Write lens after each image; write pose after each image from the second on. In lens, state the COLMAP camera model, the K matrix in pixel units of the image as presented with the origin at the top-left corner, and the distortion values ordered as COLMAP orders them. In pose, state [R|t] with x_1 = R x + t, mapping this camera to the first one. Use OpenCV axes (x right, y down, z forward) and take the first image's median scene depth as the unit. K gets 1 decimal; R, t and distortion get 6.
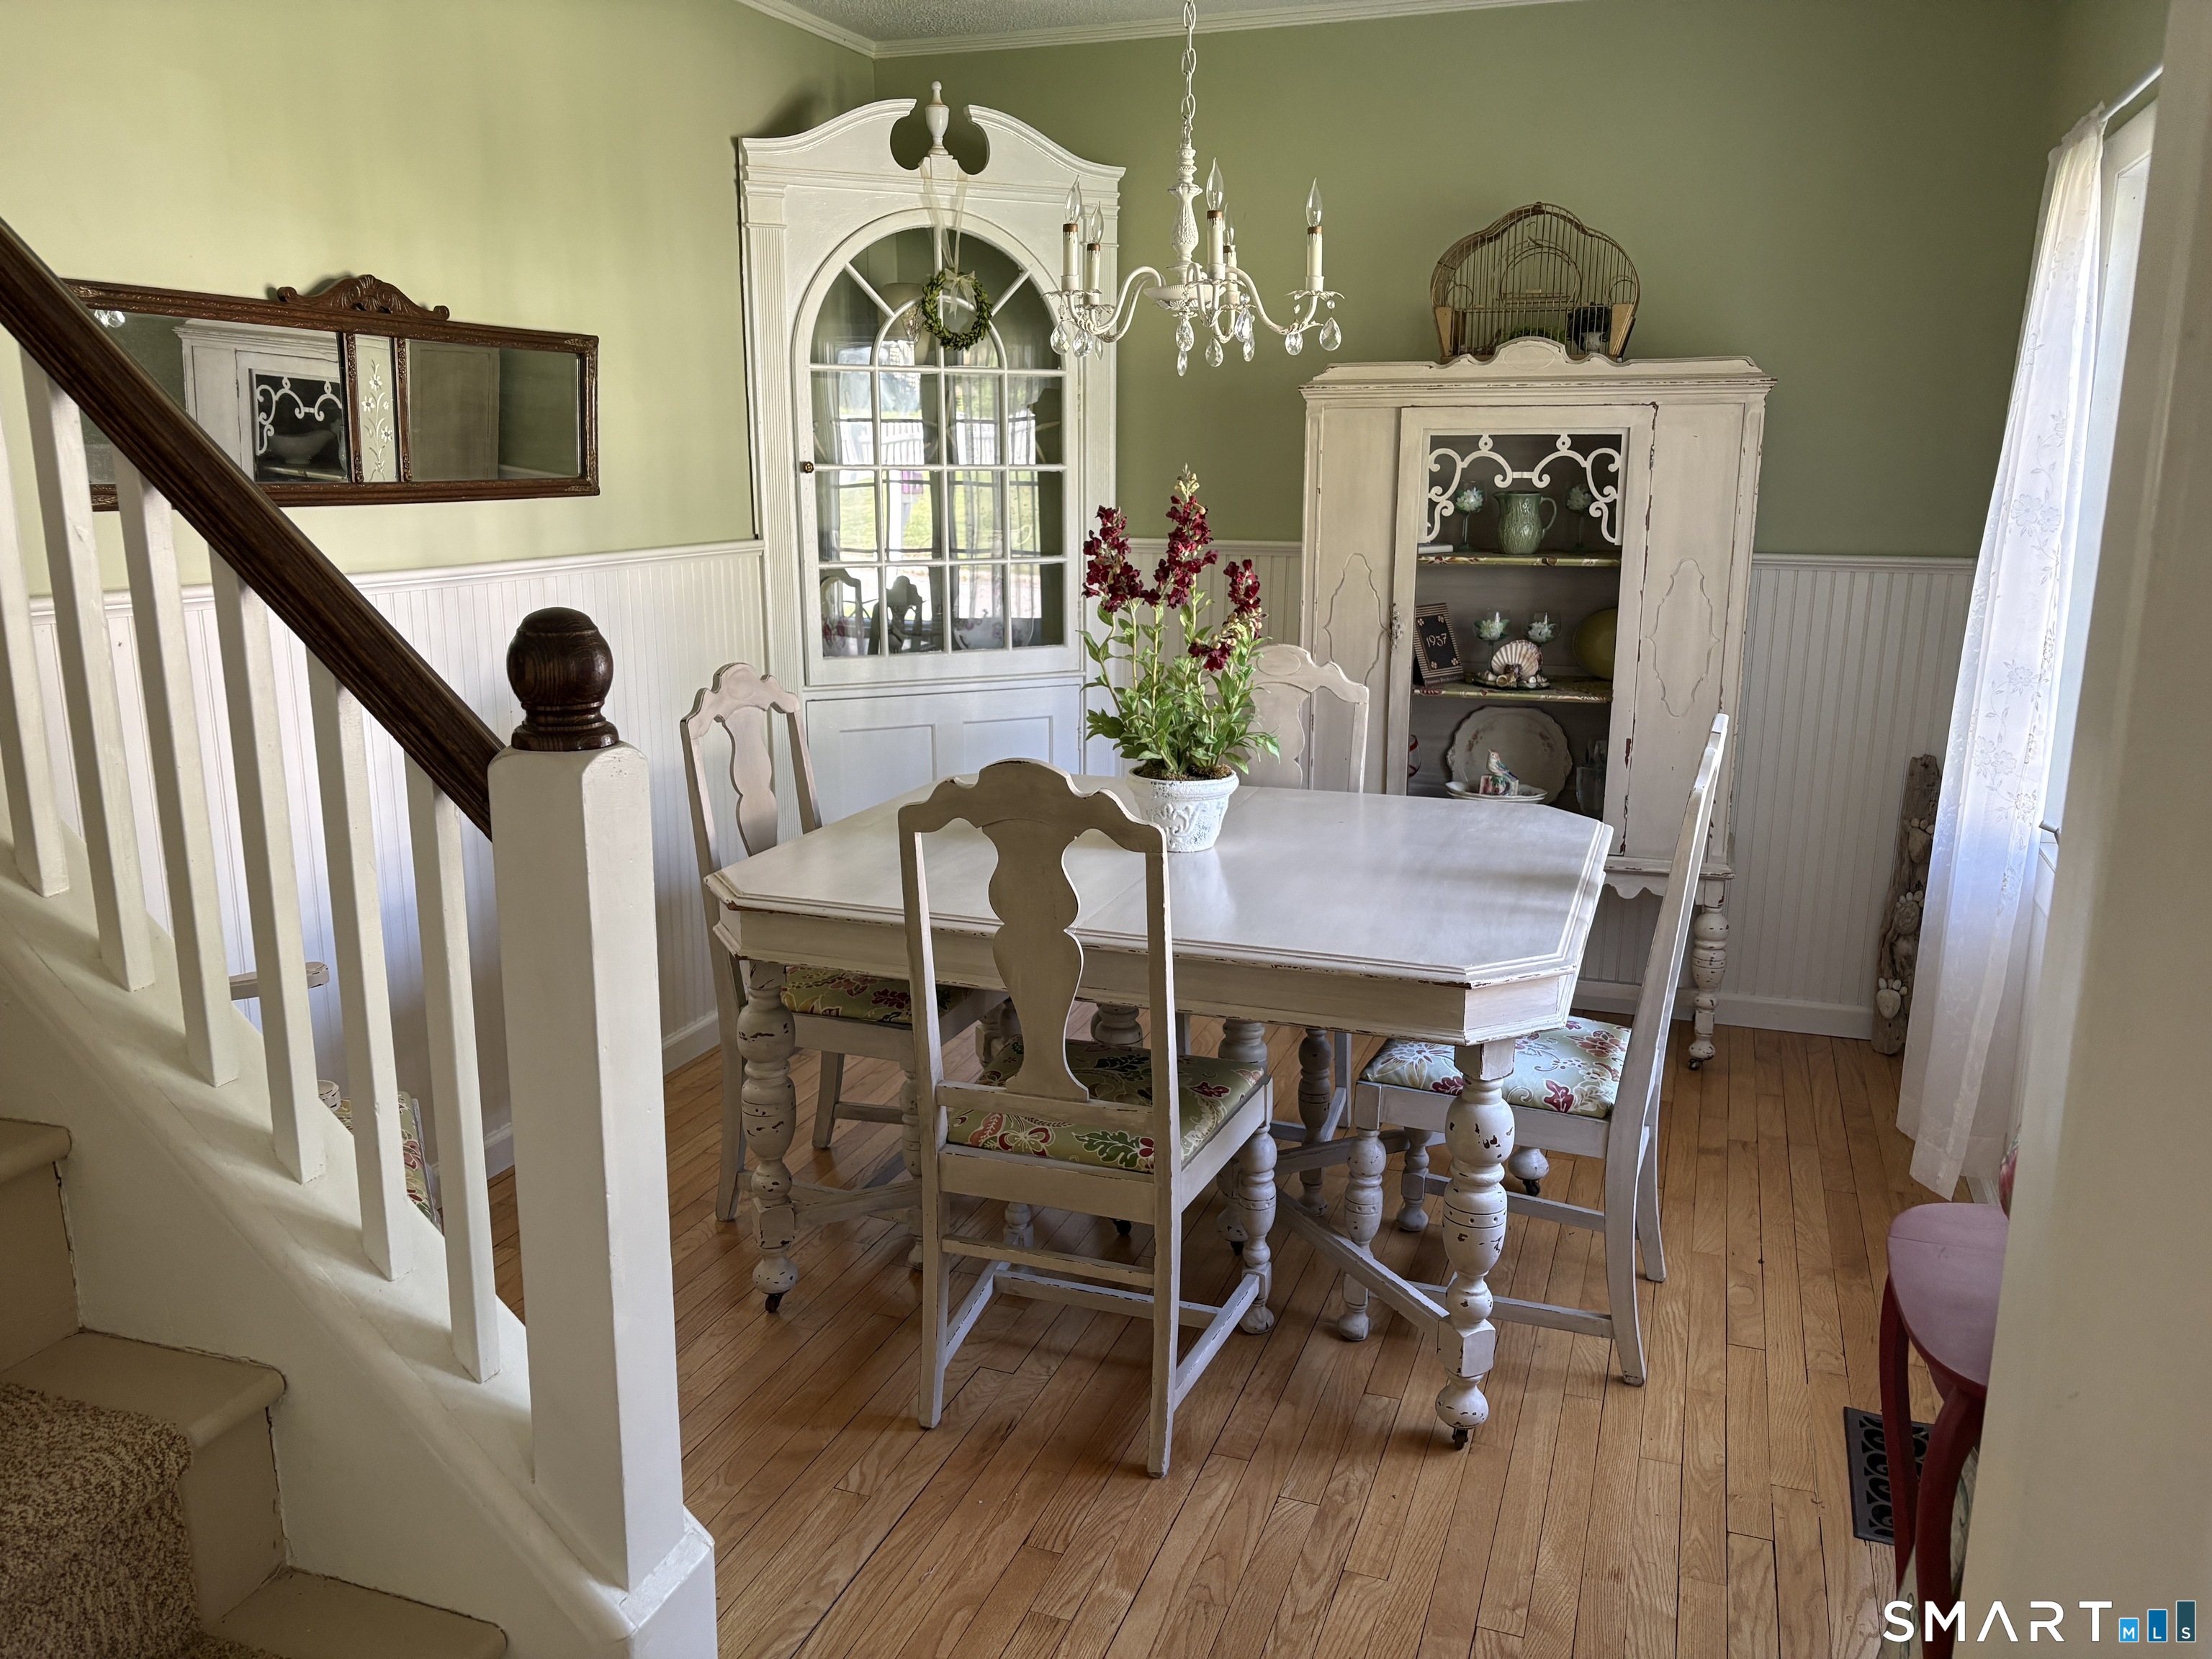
lens RADIAL K [[1677.9, 0, 1106.0], [0, 1677.9, 829.5], [0, 0, 1]] dist [0.008371, -0.001711]
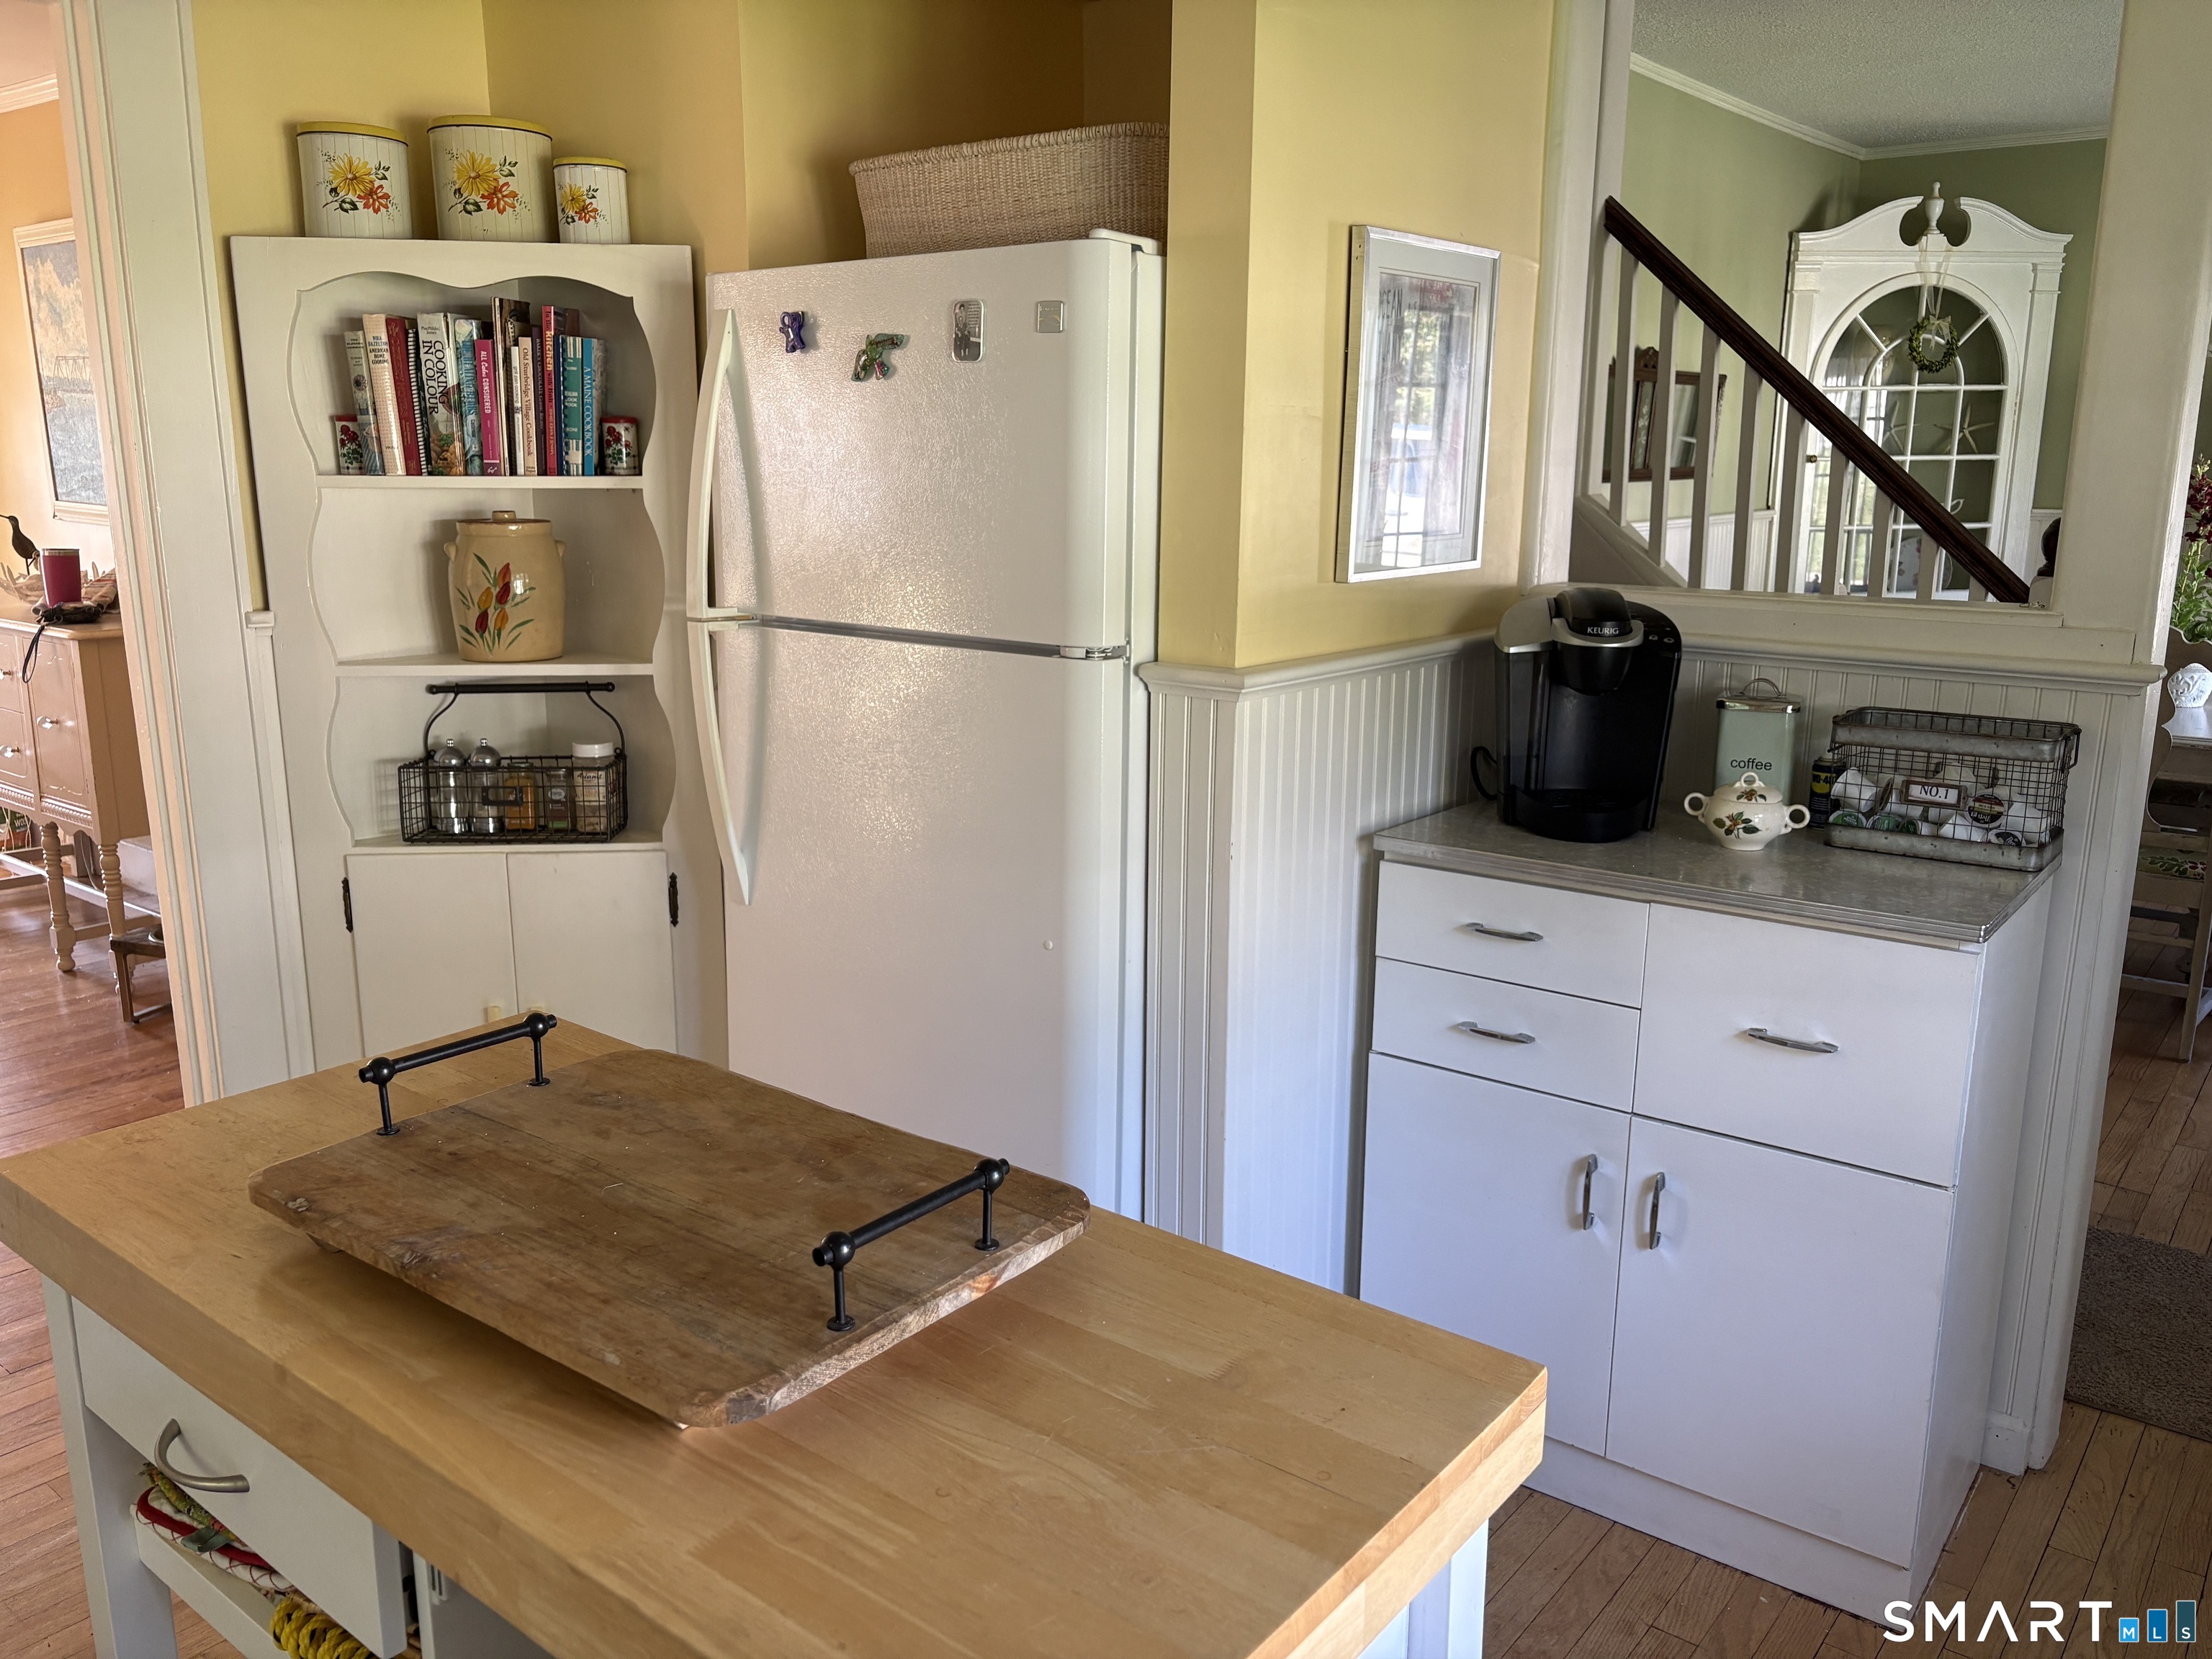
lens RADIAL K [[1677.9, 0, 1106.0], [0, 1677.9, 829.5], [0, 0, 1]] dist [0.008371, -0.001711]
pose [[0.944859, 0.067318, -0.320484, -0.265633], [-0.067049, 0.997679, 0.011888, 0.119440], [0.320541, 0.010256, 0.947179, -0.532384]]
